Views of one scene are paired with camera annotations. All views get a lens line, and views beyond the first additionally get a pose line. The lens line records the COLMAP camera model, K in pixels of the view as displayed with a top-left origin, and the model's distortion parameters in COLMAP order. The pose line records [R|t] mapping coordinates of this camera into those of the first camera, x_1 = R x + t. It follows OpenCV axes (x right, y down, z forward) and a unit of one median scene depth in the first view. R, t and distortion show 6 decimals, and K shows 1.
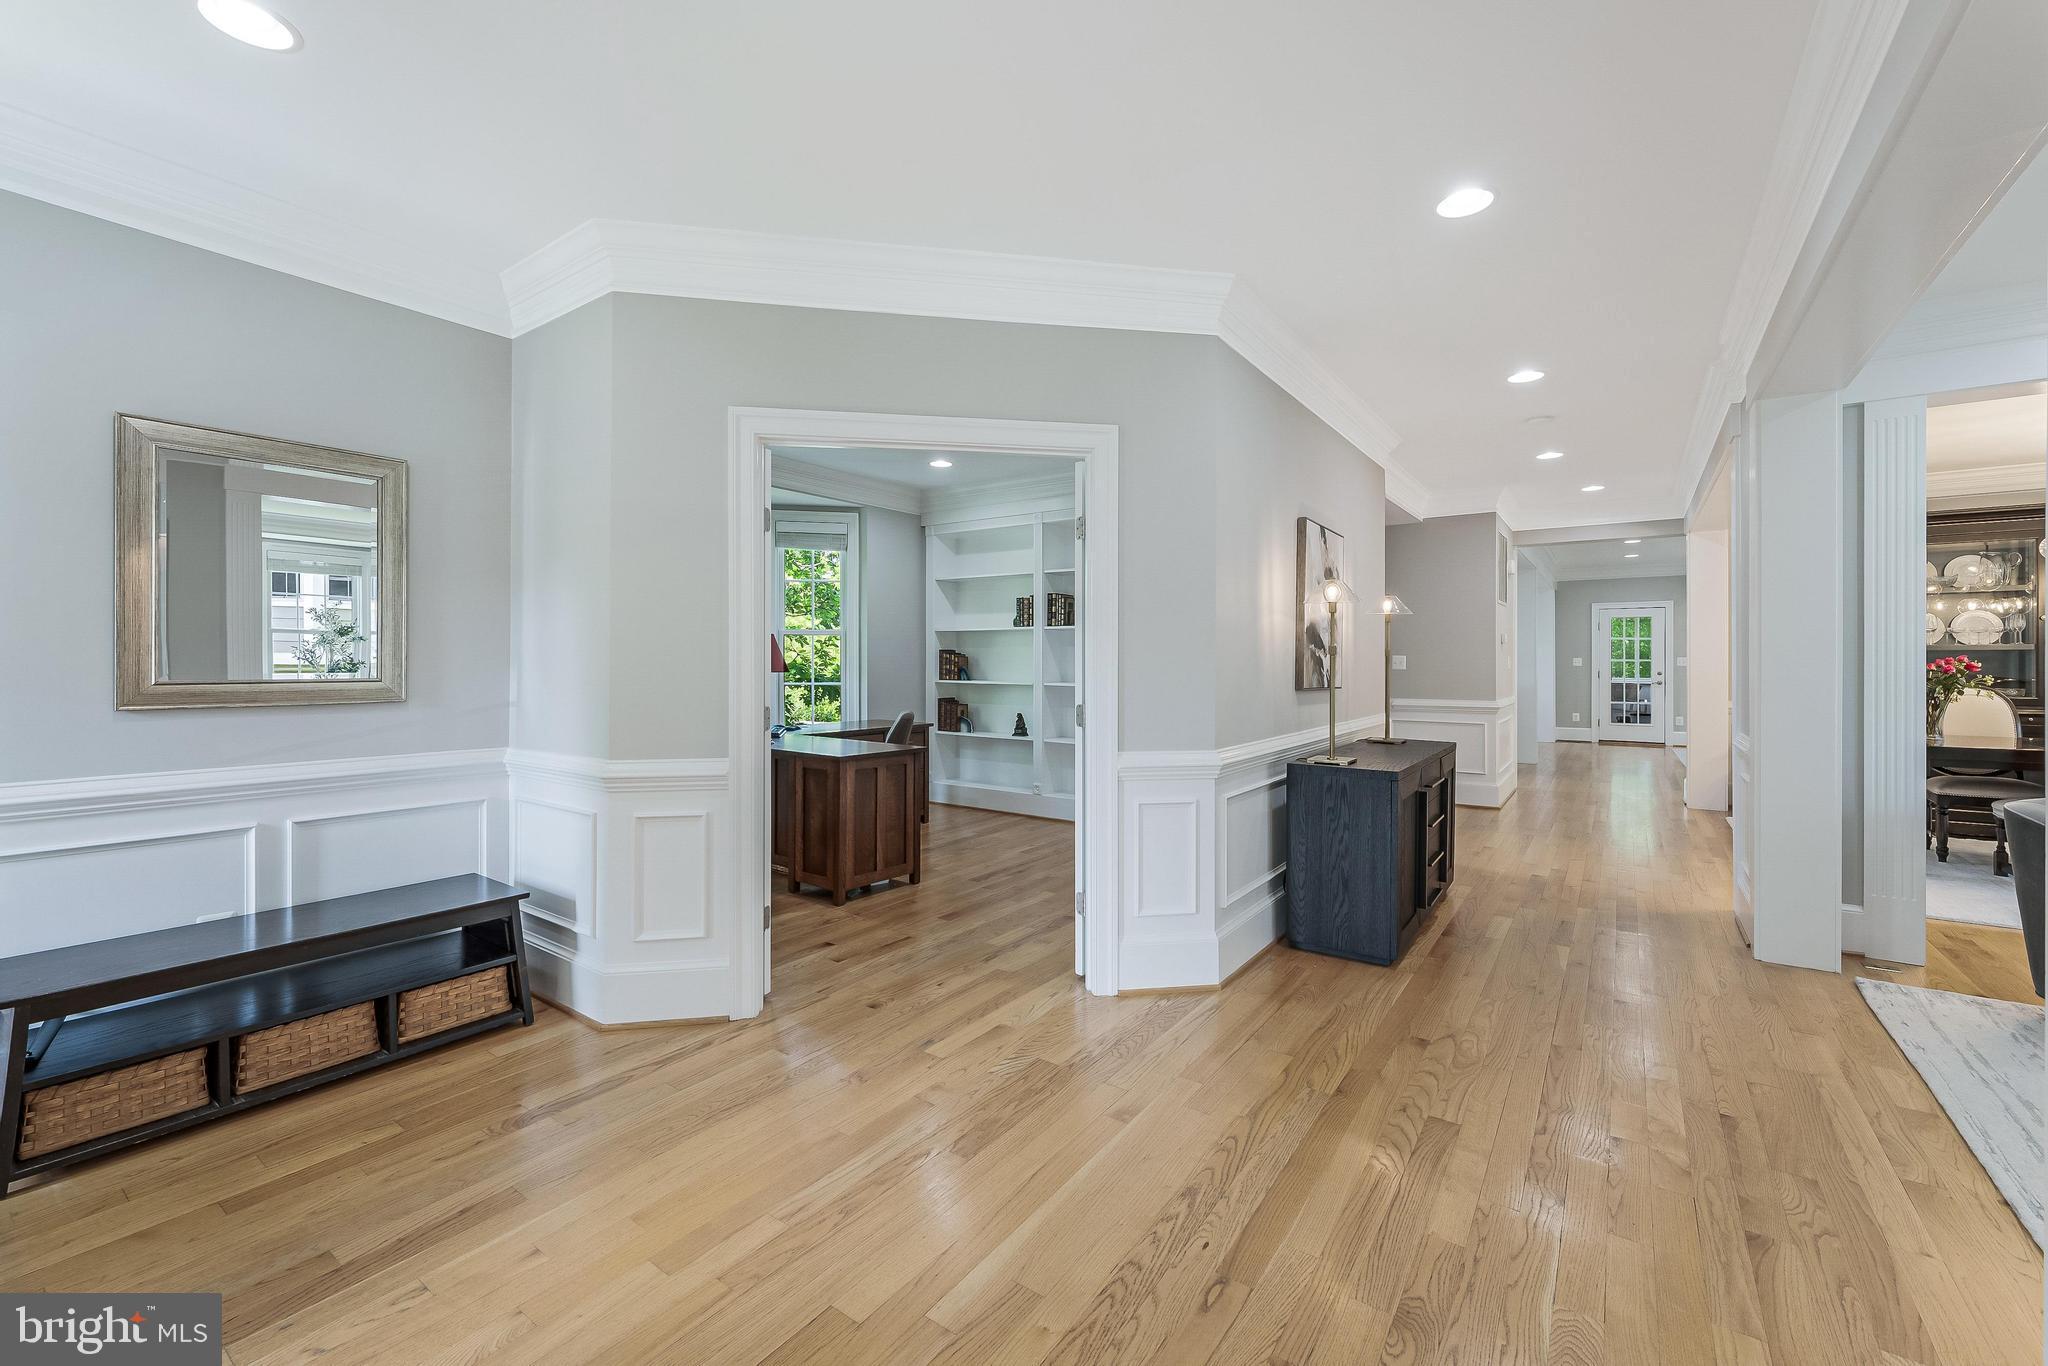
lens RADIAL K [[836.5, 0, 1029.5], [0, 836.5, 669.8], [0, 0, 1]] dist [0.002665, 0.000264]
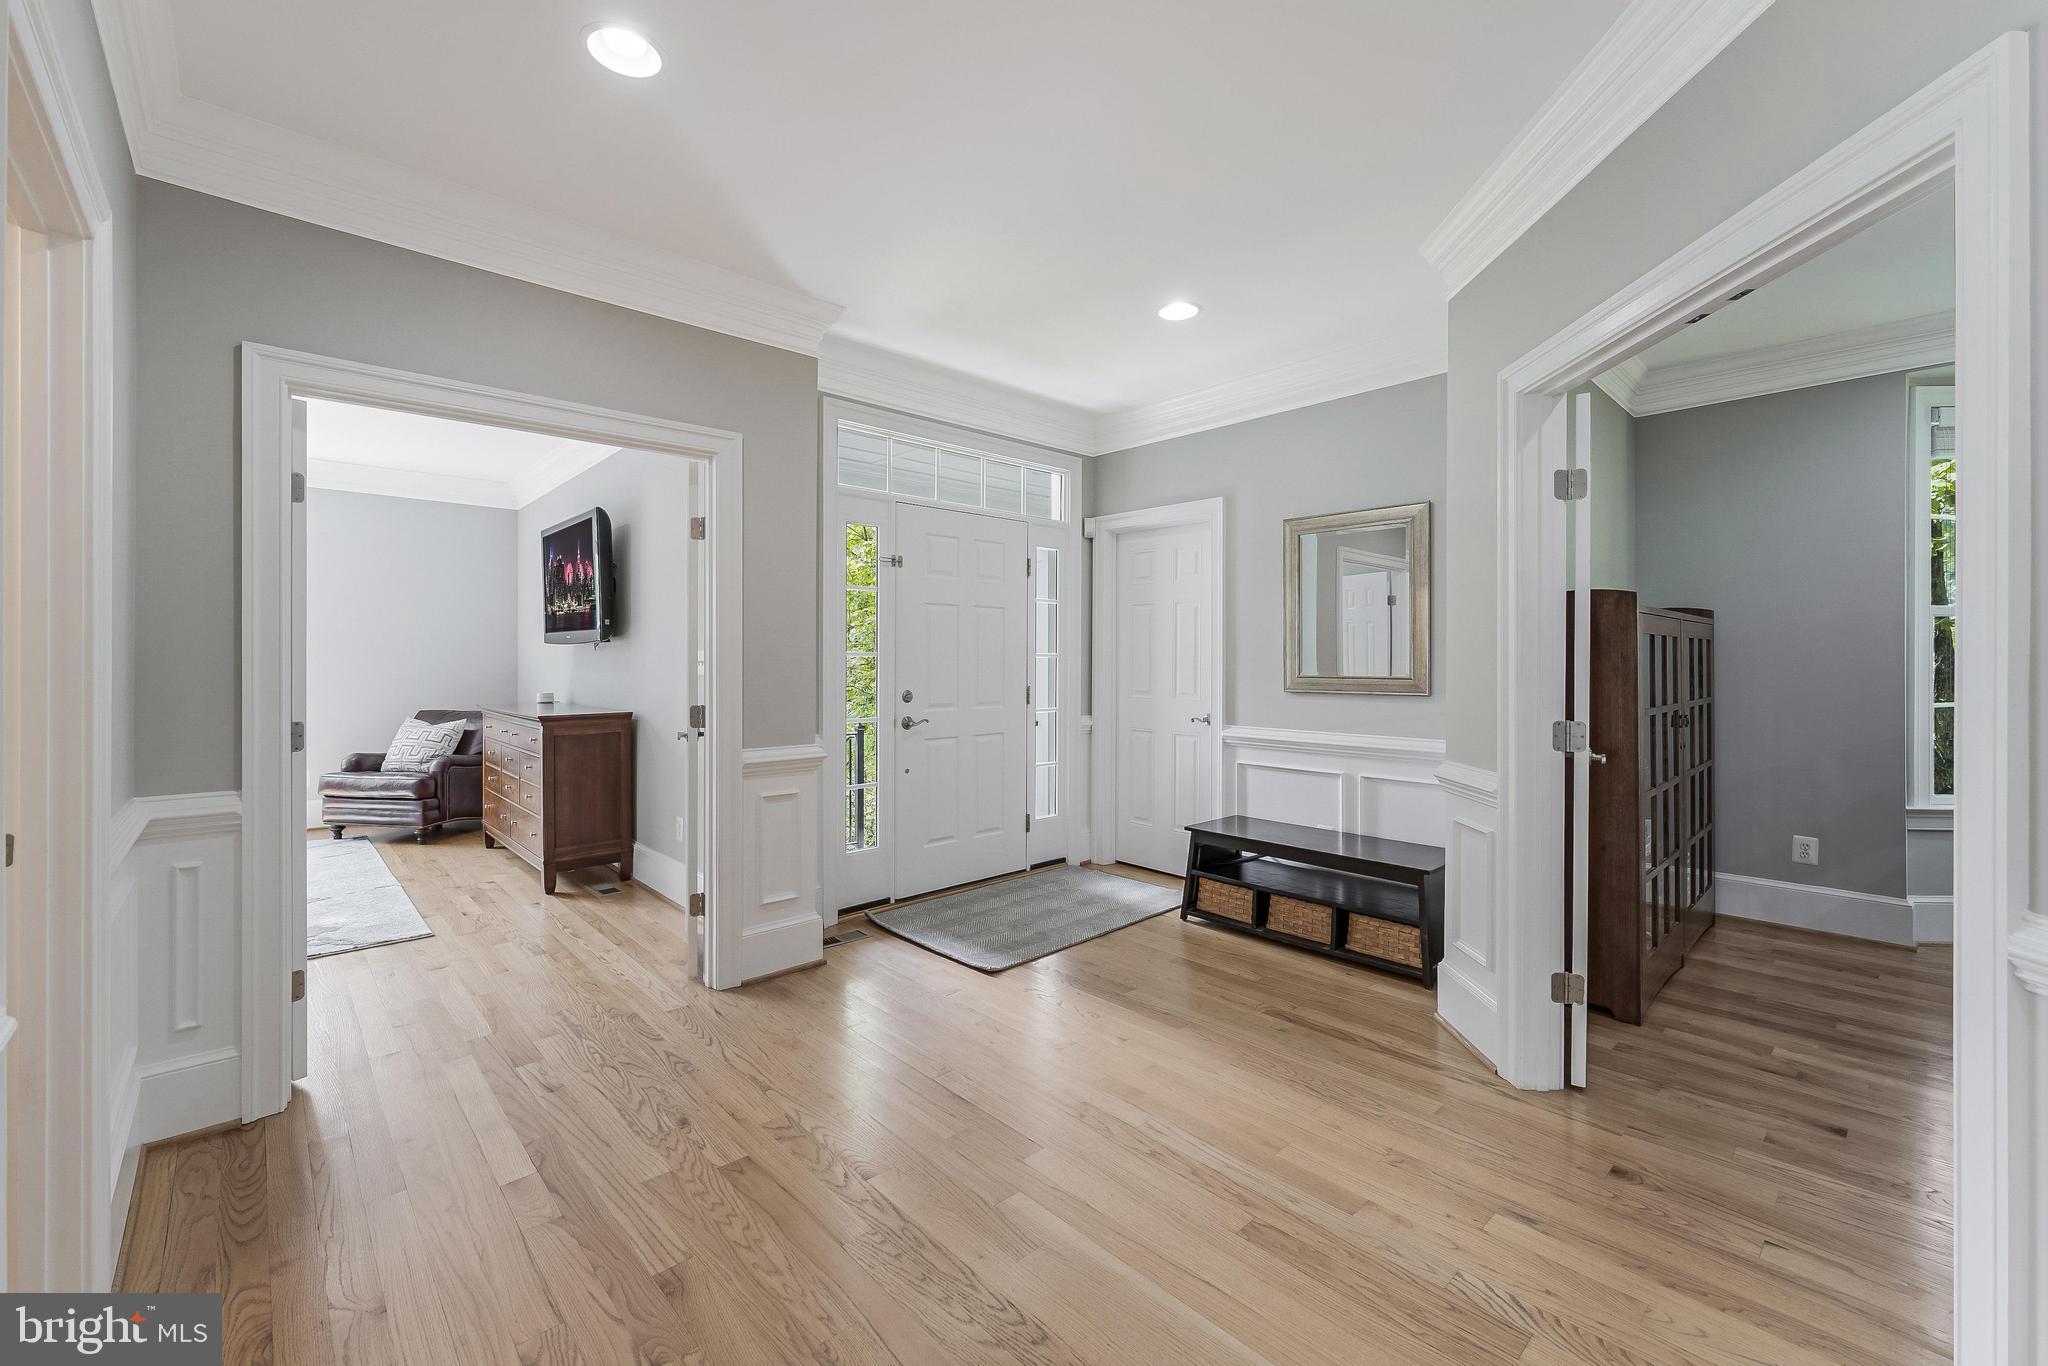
lens RADIAL K [[836.5, 0, 1022.6], [0, 836.5, 663.8], [0, 0, 1]] dist [0.002665, 0.000264]
pose [[-0.206355, 0.000933, -0.978477, 0.641573], [-0.009123, 0.999954, 0.002877, -0.006725], [0.978435, 0.009521, -0.206337, 0.742216]]
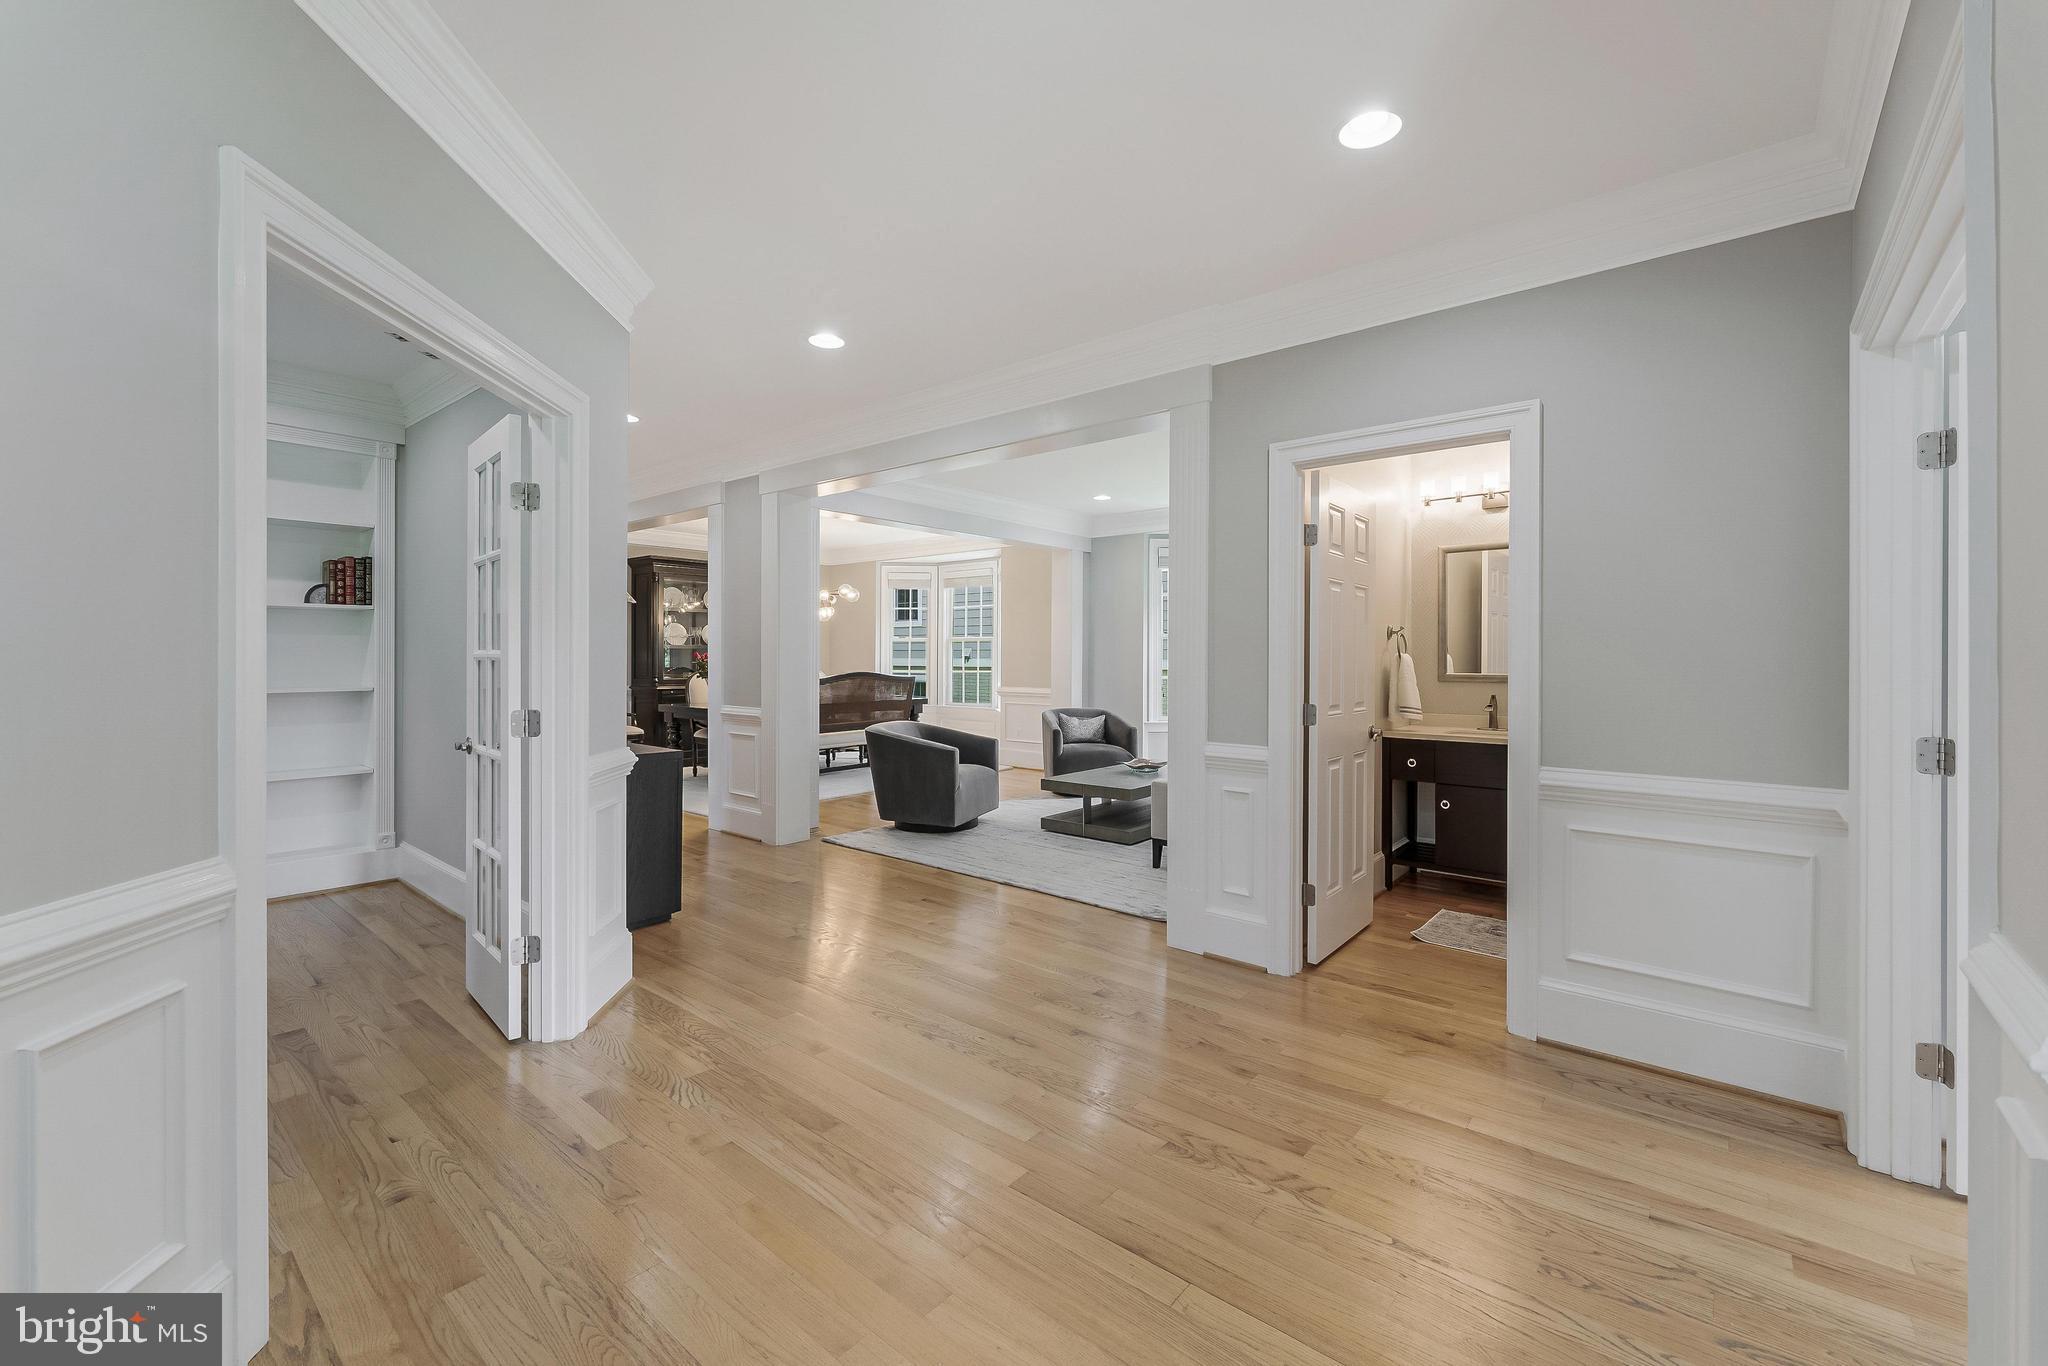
lens RADIAL K [[836.5, 0, 1027.0], [0, 836.5, 664.9], [0, 0, 1]] dist [0.002665, 0.000264]
pose [[0.086067, -0.009865, 0.996241, -0.865557], [0.009164, 0.999917, 0.009110, -0.005536], [-0.996247, 0.008345, 0.086150, 0.518707]]
